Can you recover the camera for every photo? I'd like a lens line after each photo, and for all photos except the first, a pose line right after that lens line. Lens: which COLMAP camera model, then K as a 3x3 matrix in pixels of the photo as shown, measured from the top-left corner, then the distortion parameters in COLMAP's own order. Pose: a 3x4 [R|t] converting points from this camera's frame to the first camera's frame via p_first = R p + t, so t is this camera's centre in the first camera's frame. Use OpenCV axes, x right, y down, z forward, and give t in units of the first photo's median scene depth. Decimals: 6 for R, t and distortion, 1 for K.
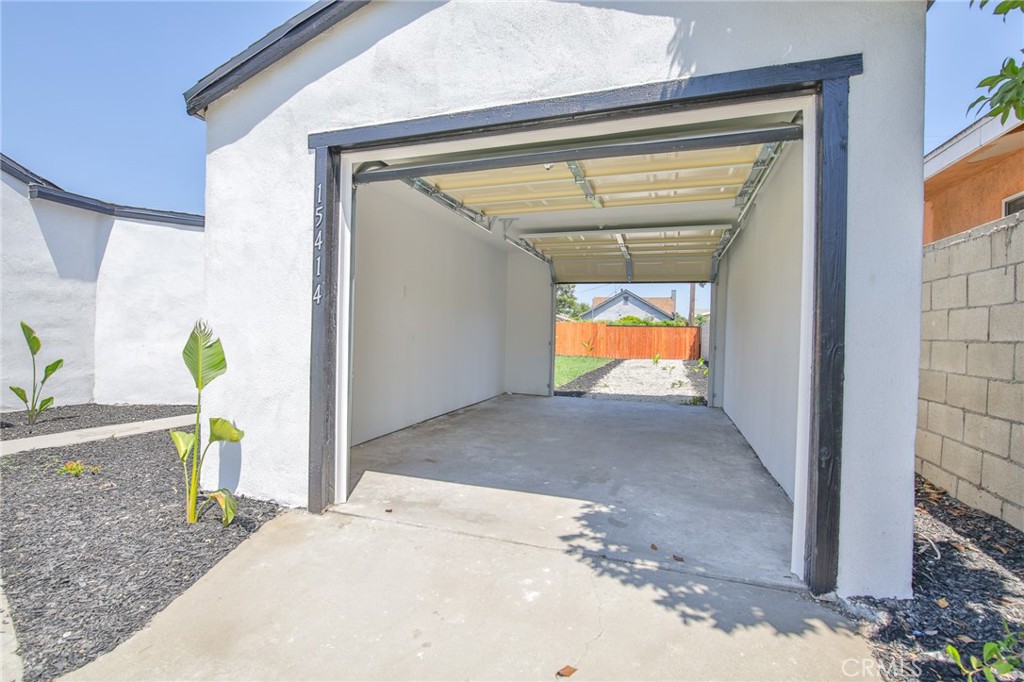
lens RADIAL K [[467.8, 0, 513.2], [0, 467.8, 339.5], [0, 0, 1]] dist [-0.011888, -0.006134]
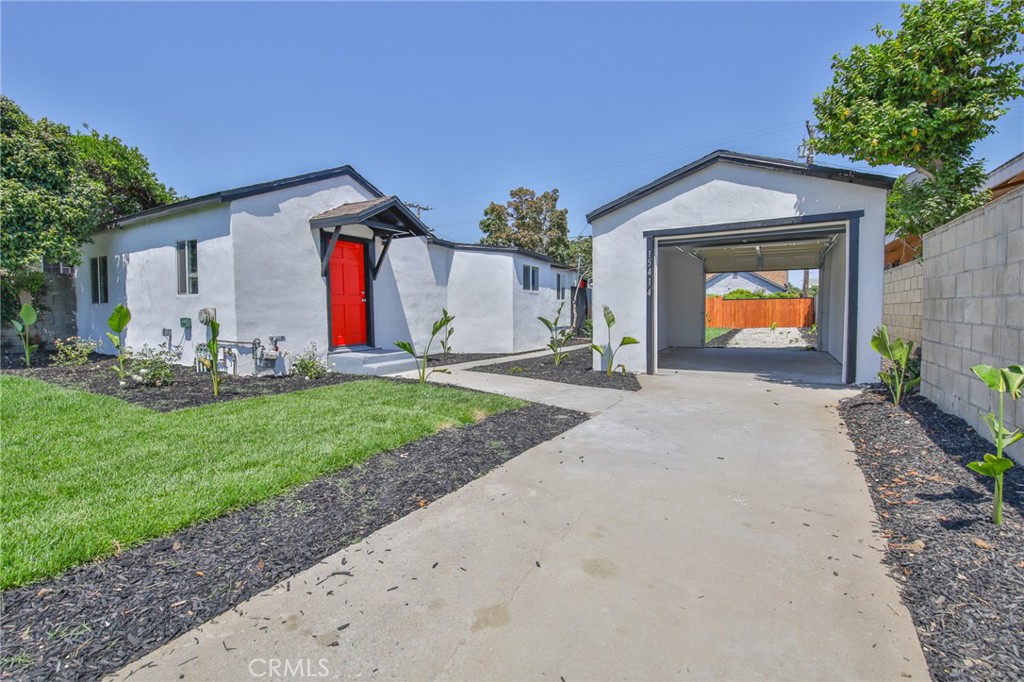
lens RADIAL K [[467.8, 0, 509.9], [0, 467.8, 337.7], [0, 0, 1]] dist [-0.011888, -0.006134]
pose [[0.979241, -0.021409, -0.201567, -0.259154], [0.029651, 0.998839, 0.037963, 0.013752], [0.200520, -0.043152, 0.978739, -0.687477]]
